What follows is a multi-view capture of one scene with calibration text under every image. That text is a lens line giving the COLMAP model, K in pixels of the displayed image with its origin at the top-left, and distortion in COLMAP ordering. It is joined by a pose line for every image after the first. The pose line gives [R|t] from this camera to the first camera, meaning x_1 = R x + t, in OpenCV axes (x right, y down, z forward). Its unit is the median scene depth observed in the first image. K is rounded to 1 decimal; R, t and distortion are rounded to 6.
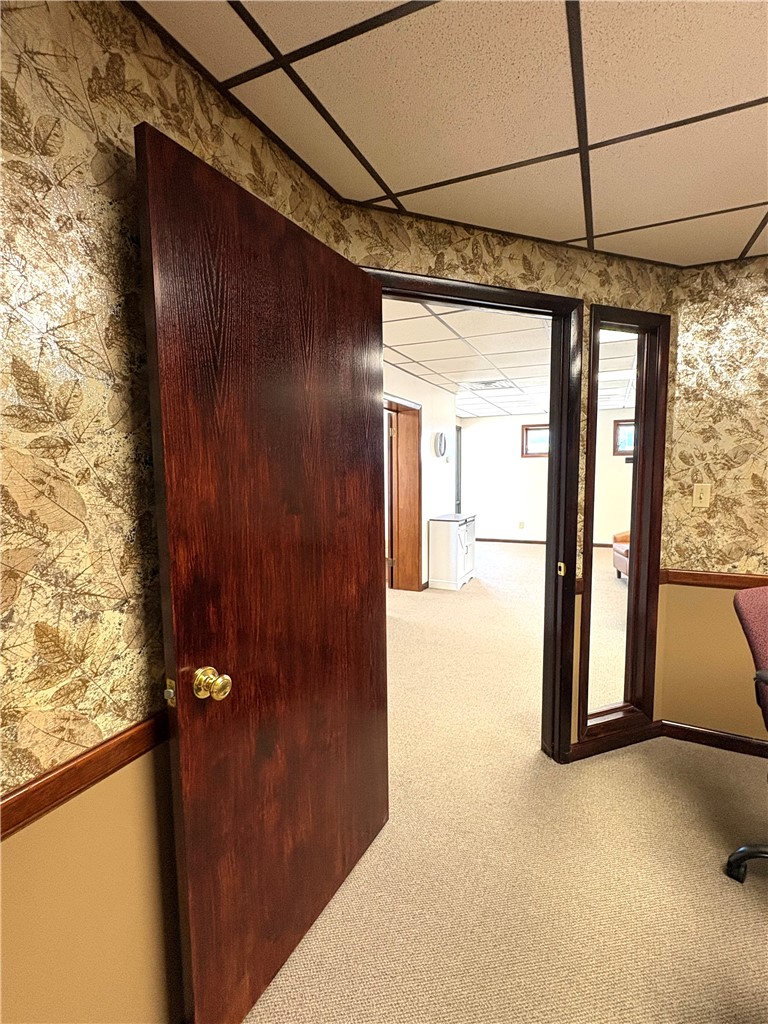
lens RADIAL K [[477.1, 0, 388.4], [0, 477.1, 512.6], [0, 0, 1]] dist [0.002858, -0.000348]
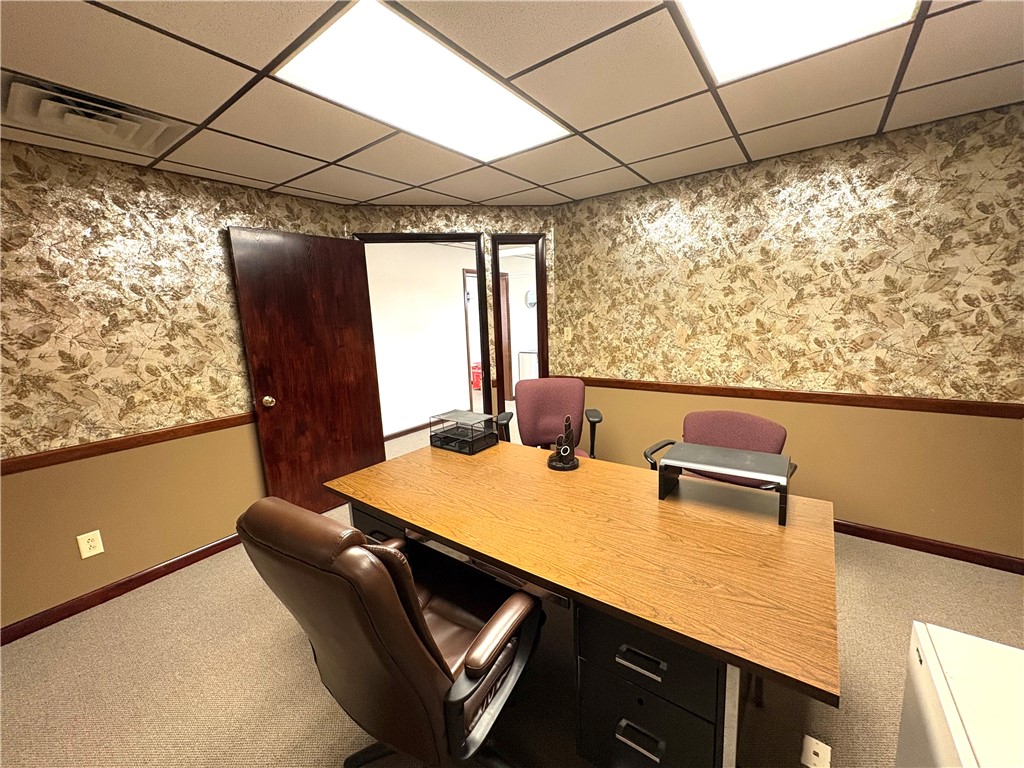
lens RADIAL K [[408.5, 0, 510.9], [0, 408.5, 384.7], [0, 0, 1]] dist [0.001433, 0.000246]
pose [[0.979722, 0.005798, -0.200276, 1.578171], [0.011336, 0.996376, 0.084298, 0.045625], [0.200039, -0.084859, 0.976106, -1.168747]]
